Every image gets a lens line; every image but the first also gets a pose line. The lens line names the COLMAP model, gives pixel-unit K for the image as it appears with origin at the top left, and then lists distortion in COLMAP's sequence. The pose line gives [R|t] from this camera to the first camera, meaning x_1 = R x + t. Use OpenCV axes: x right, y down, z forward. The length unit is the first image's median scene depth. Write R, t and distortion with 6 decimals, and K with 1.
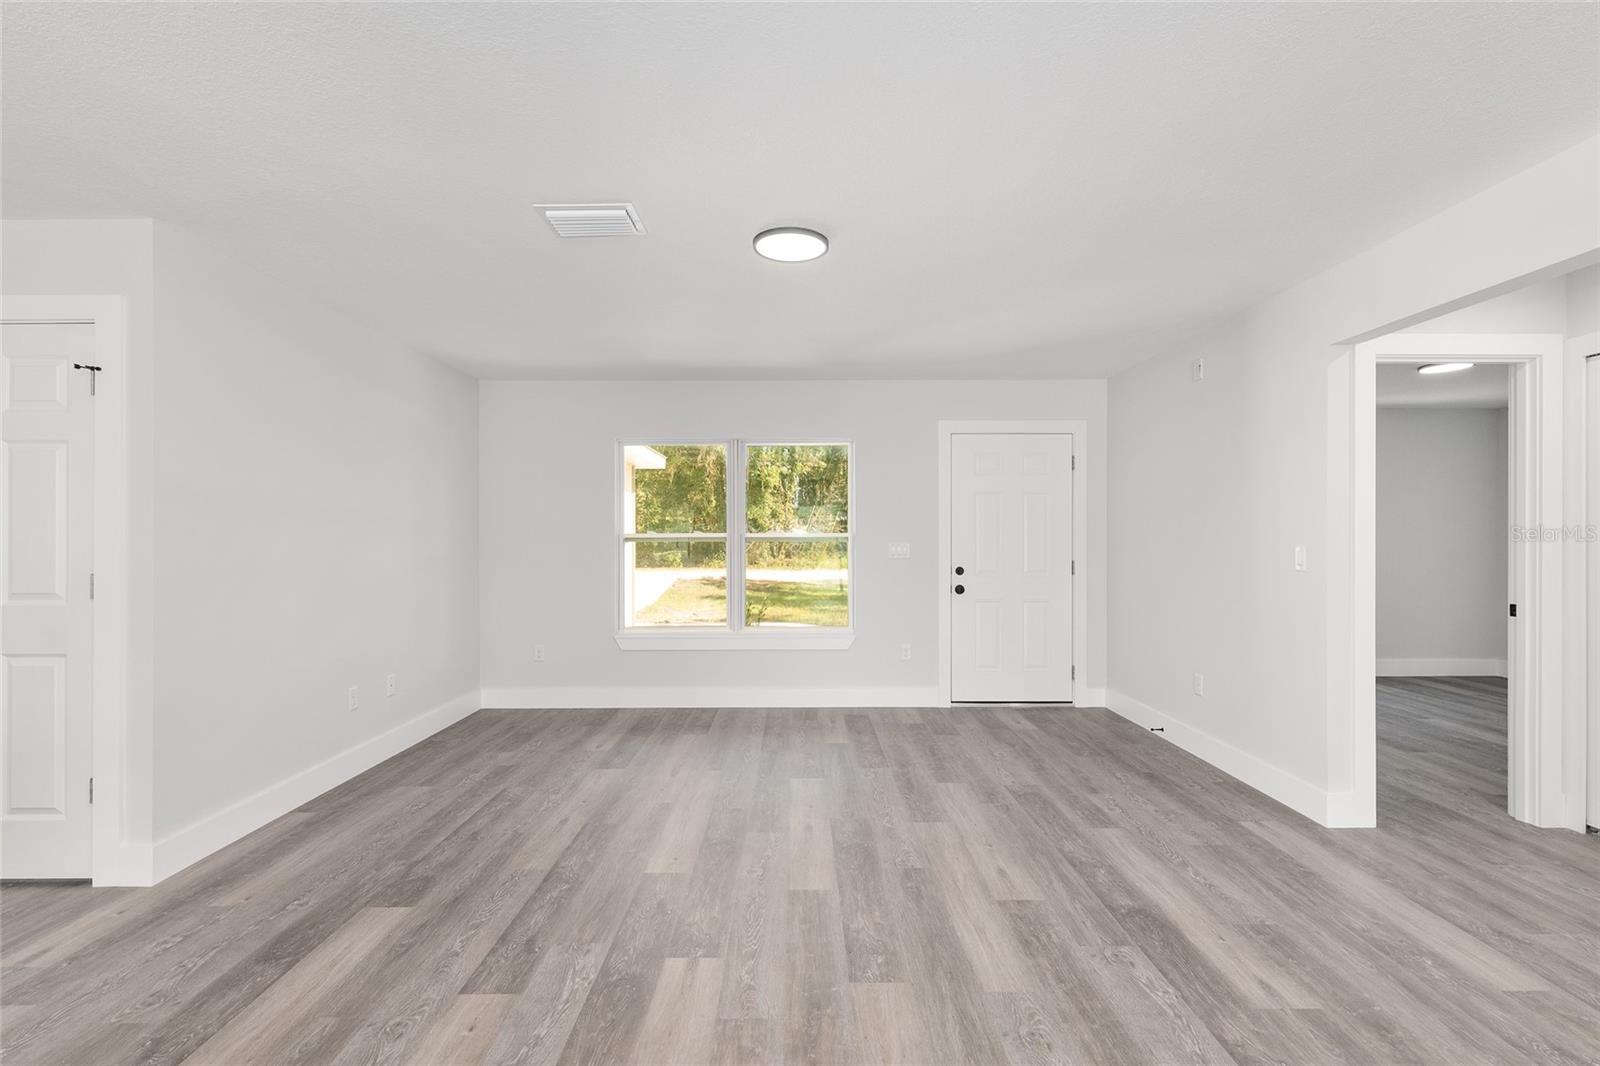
lens RADIAL K [[725.9, 0, 797.8], [0, 725.9, 534.8], [0, 0, 1]] dist [-0.000094, -0.000100]
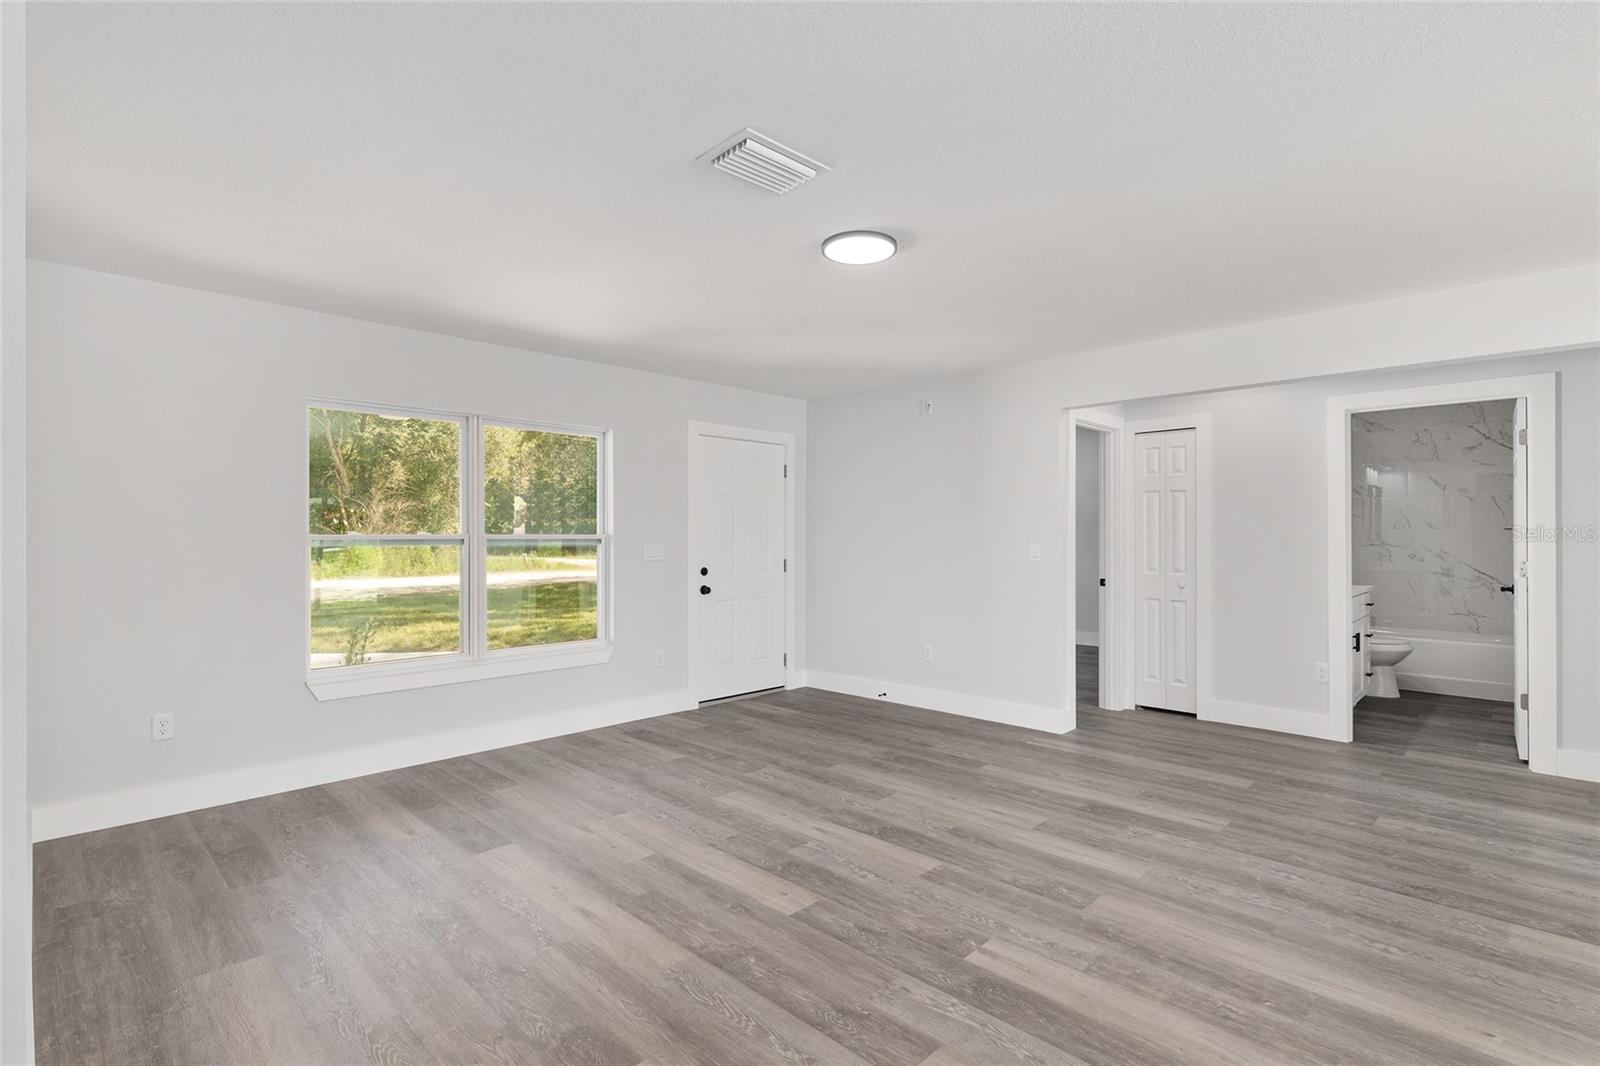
lens RADIAL K [[755.3, 0, 792.2], [0, 755.3, 543.4], [0, 0, 1]] dist [0.003075, -0.001702]
pose [[0.707499, -0.004143, 0.706702, -0.710102], [-0.002247, 0.999965, 0.008112, 0.003295], [-0.706711, -0.007327, 0.707465, 0.287619]]
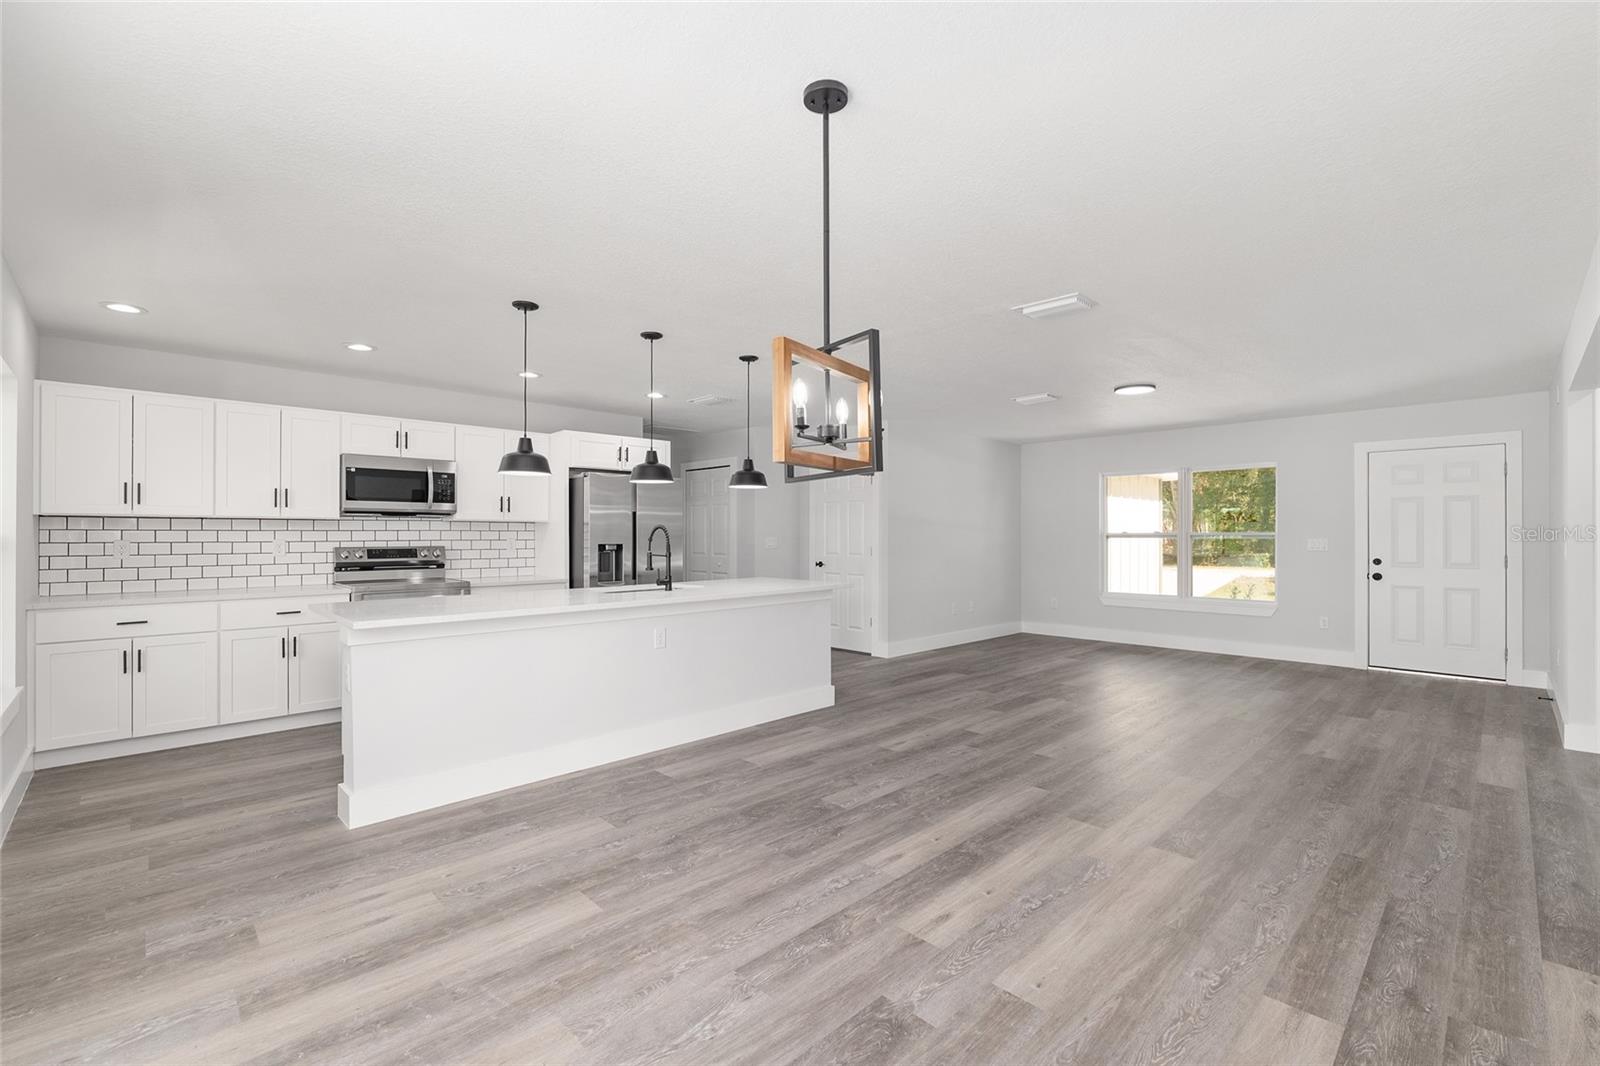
lens RADIAL K [[659.1, 0, 794.3], [0, 659.1, 547.0], [0, 0, 1]] dist [-0.004175, -0.000183]
pose [[0.681985, 0.012630, -0.731257, 0.602956], [0.002181, 0.999811, 0.019303, 0.000802], [0.731363, -0.014759, 0.681829, -0.833814]]
